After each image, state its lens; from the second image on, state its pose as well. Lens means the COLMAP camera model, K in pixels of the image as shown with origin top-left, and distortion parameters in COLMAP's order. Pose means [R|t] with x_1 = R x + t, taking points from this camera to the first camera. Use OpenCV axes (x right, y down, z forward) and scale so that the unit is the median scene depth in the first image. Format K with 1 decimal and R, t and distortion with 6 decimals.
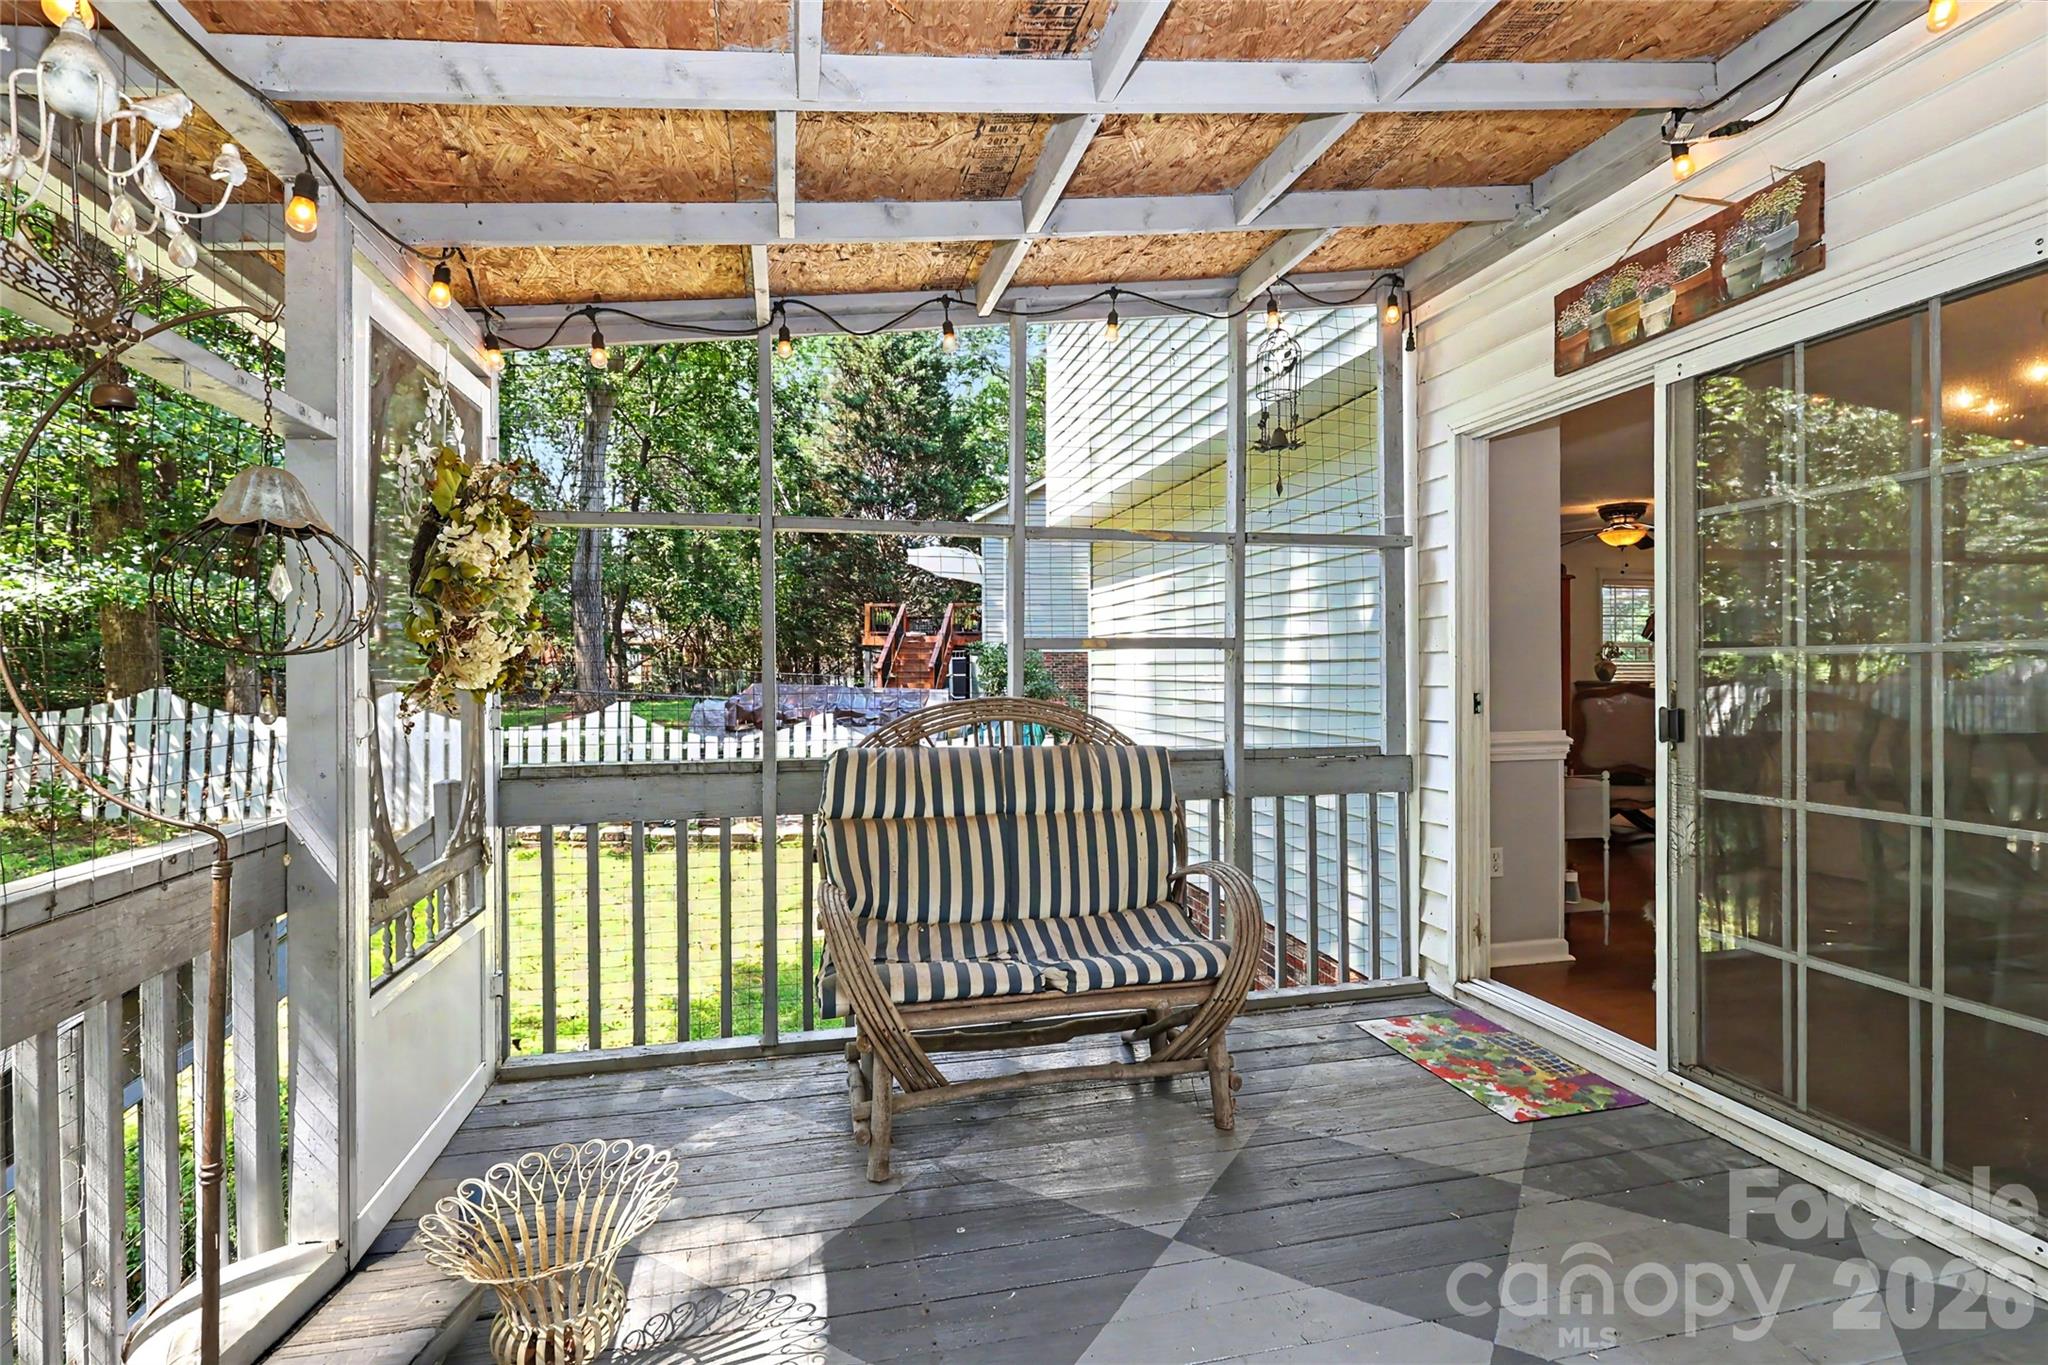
lens RADIAL K [[972.0, 0, 1034.0], [0, 972.0, 678.3], [0, 0, 1]] dist [-0.001181, 0.002364]
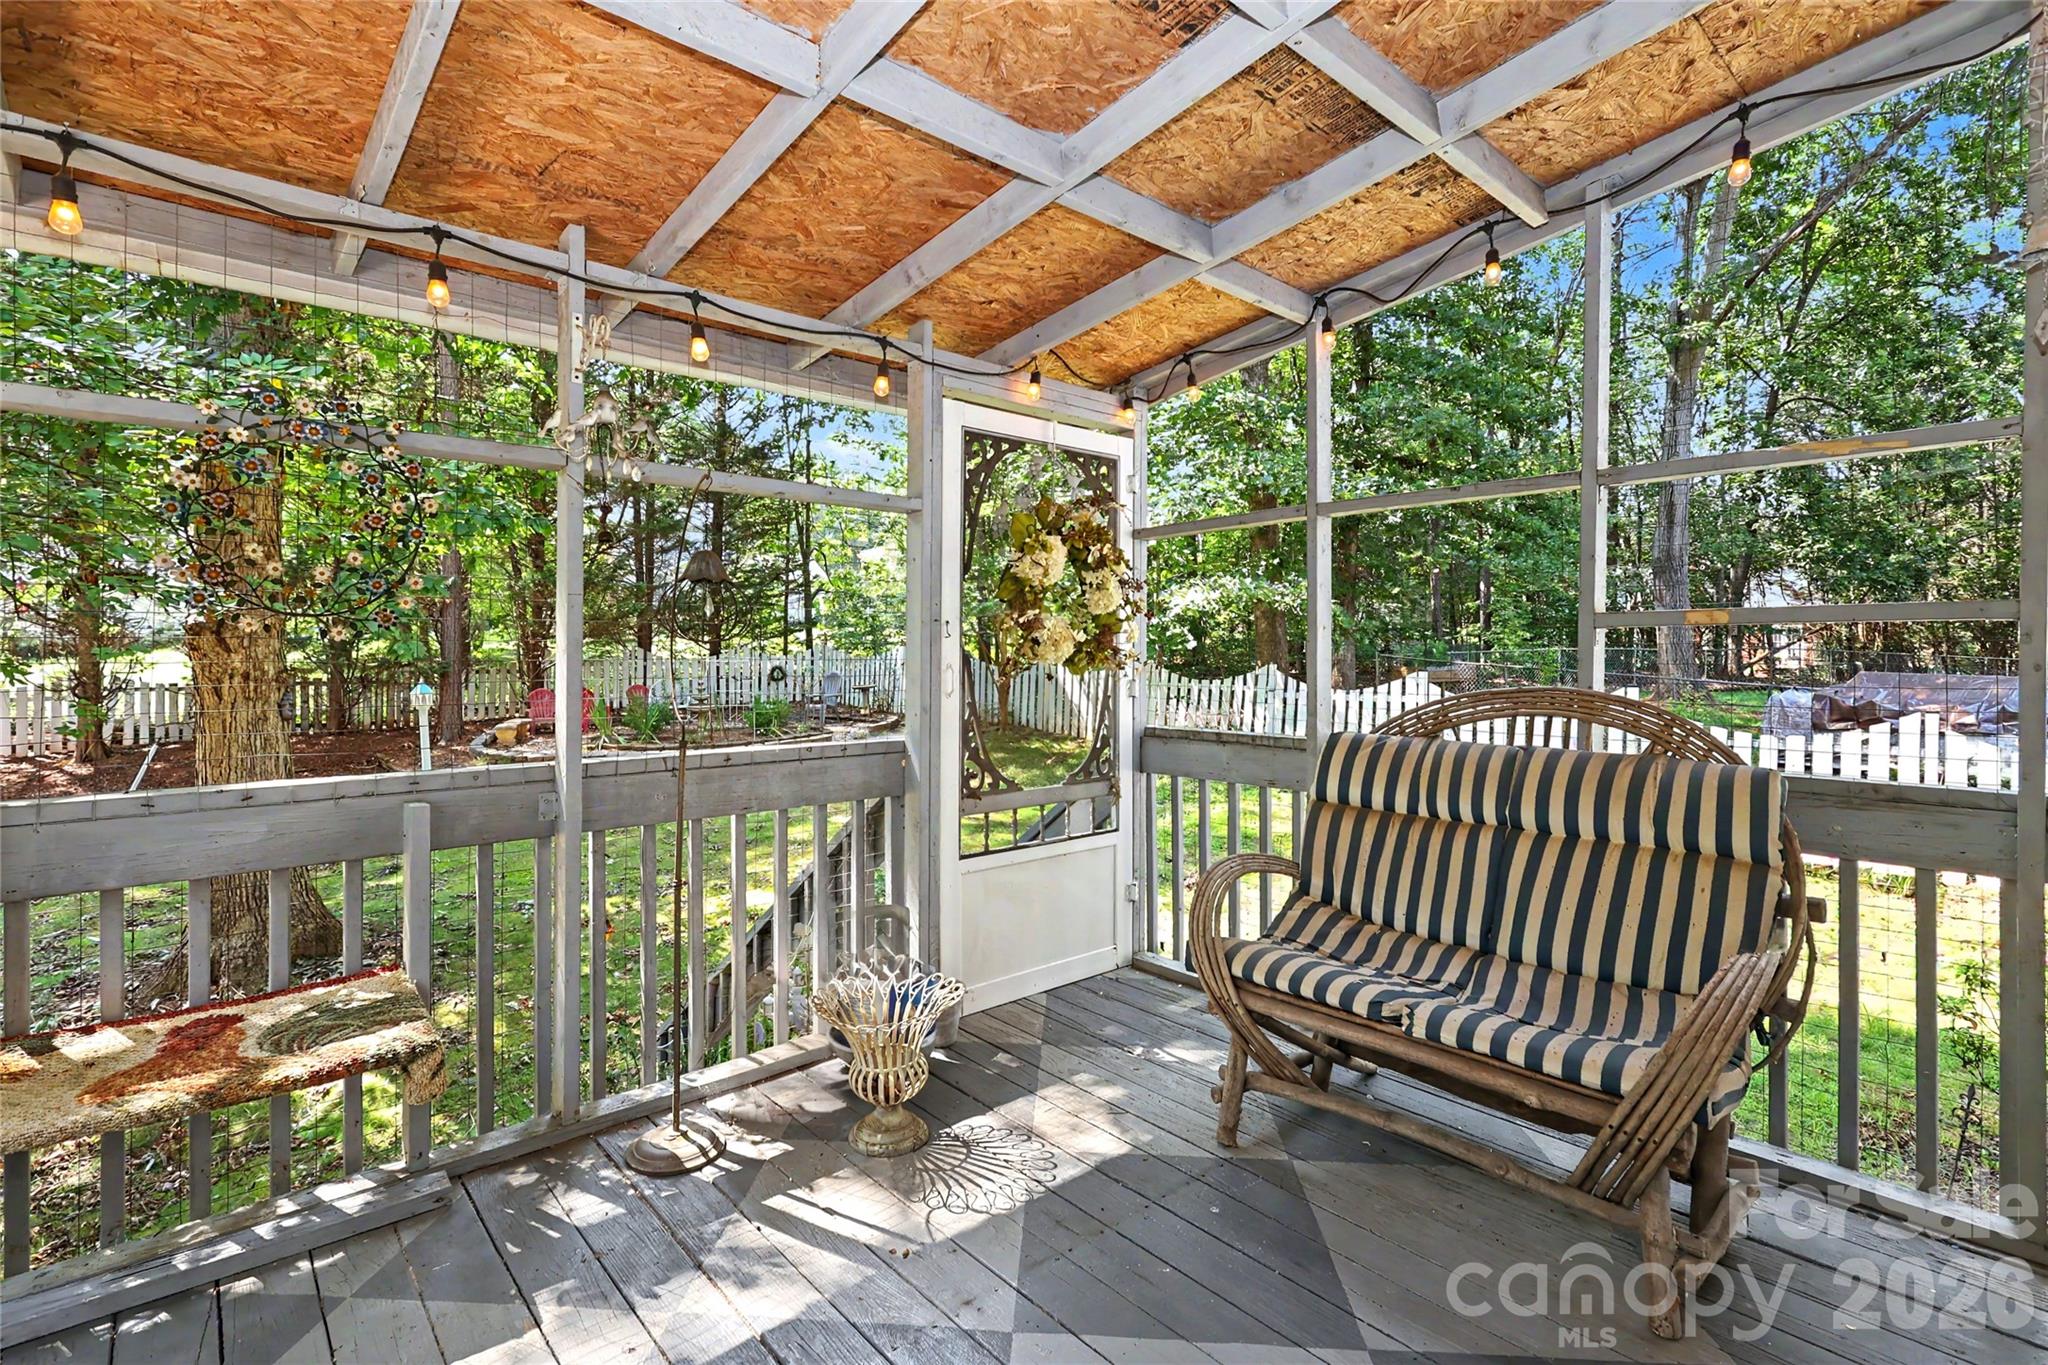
lens RADIAL K [[972.0, 0, 1032.2], [0, 972.0, 652.9], [0, 0, 1]] dist [-0.001181, 0.002364]
pose [[0.466529, 0.002808, -0.884501, 0.495003], [-0.009925, 0.999949, -0.002060, -0.003022], [0.884450, 0.009739, 0.466533, 0.243993]]
